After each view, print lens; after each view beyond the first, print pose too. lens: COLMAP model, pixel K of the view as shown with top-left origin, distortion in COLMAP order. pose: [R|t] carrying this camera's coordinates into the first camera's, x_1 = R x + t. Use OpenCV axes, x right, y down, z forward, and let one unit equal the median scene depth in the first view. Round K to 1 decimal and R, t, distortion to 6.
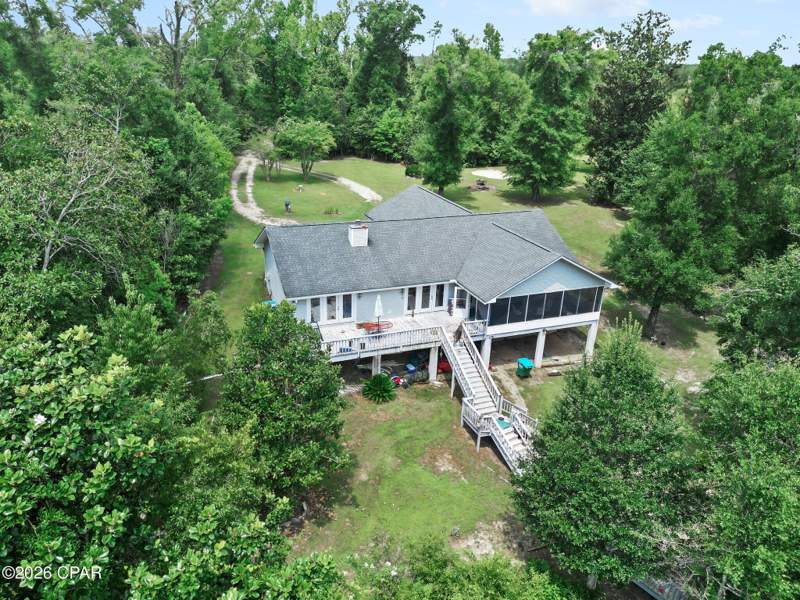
lens RADIAL K [[585.5, 0, 400.0], [0, 585.5, 300.0], [0, 0, 1]] dist [-0.002179, -0.000786]
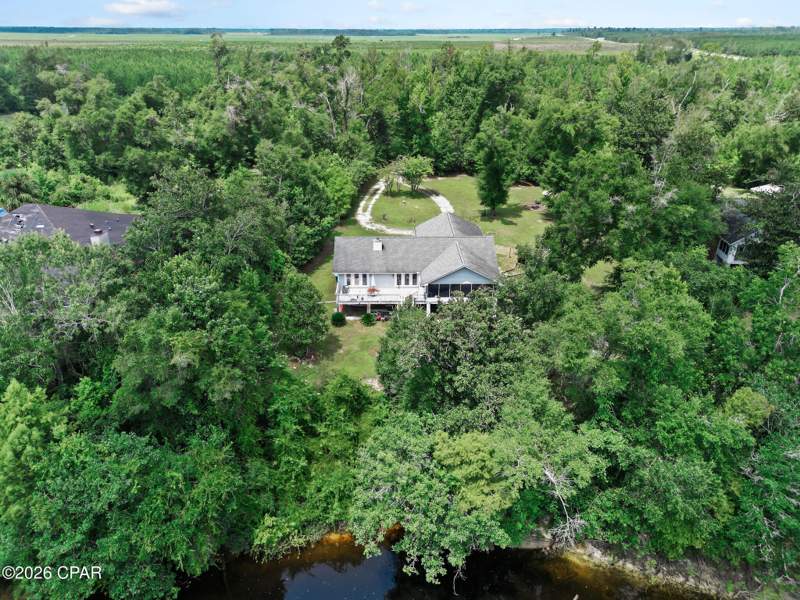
lens RADIAL K [[559.9, 0, 400.0], [0, 559.9, 300.0], [0, 0, 1]] dist [0.001698, -0.000234]
pose [[0.927717, 0.123542, -0.352249, 0.697893], [-0.104392, 0.991858, 0.072932, -0.070996], [0.358391, -0.030888, 0.933060, -0.761320]]
